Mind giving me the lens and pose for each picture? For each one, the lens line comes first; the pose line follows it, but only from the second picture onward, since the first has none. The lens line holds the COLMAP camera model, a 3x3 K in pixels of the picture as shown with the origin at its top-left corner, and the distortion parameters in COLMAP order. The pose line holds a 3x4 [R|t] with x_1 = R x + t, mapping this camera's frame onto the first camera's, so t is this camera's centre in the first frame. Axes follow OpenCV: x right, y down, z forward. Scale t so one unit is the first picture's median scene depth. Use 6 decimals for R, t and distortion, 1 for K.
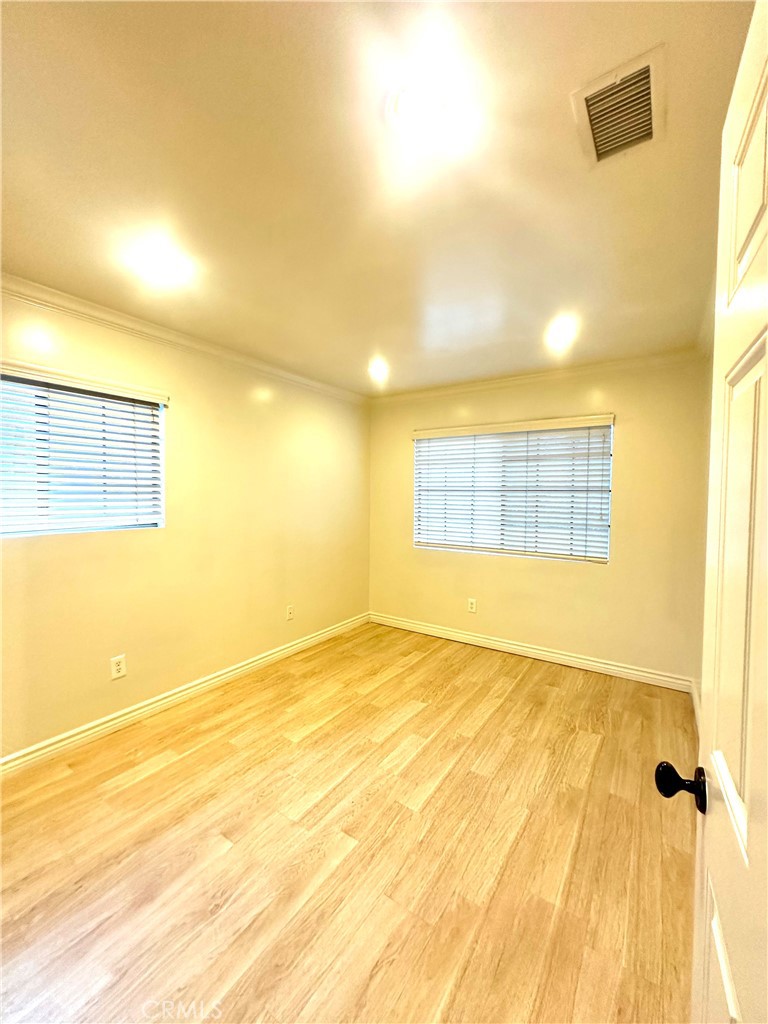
lens RADIAL K [[407.6, 0, 384.0], [0, 407.6, 512.0], [0, 0, 1]] dist [0.001093, 0.000012]
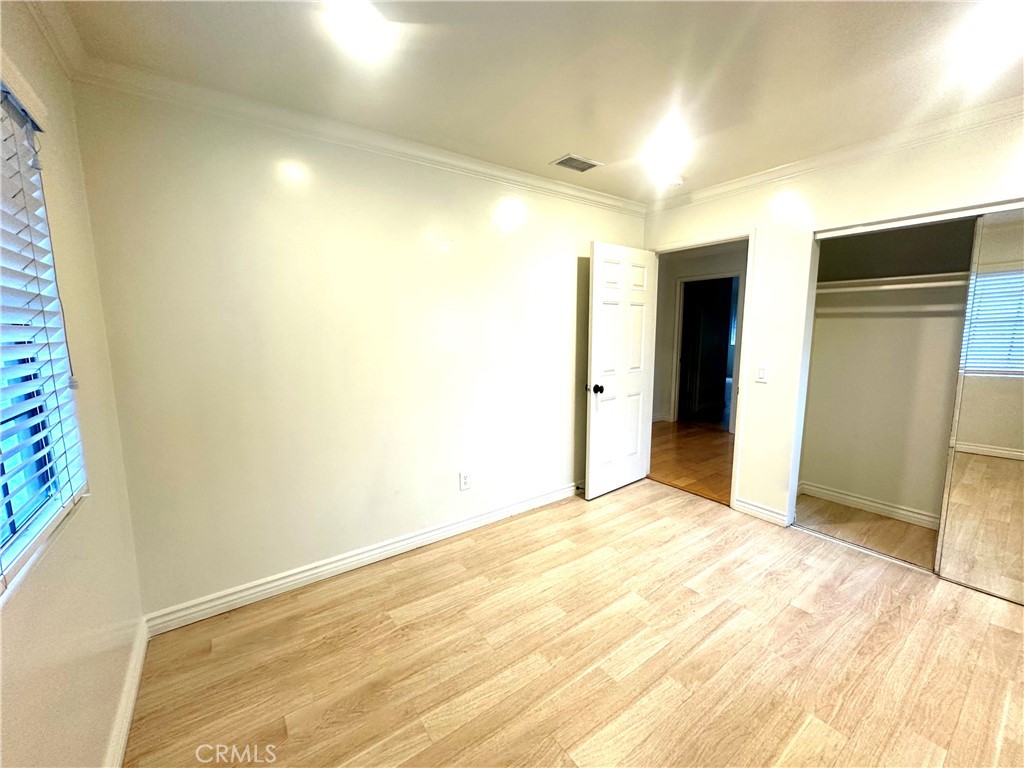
lens RADIAL K [[407.6, 0, 510.5], [0, 407.6, 386.0], [0, 0, 1]] dist [0.001093, 0.000012]
pose [[-0.937514, -0.051694, 0.344086, 0.033195], [0.013833, 0.982583, 0.185310, -0.073506], [-0.347673, 0.178491, -0.920470, 1.849981]]
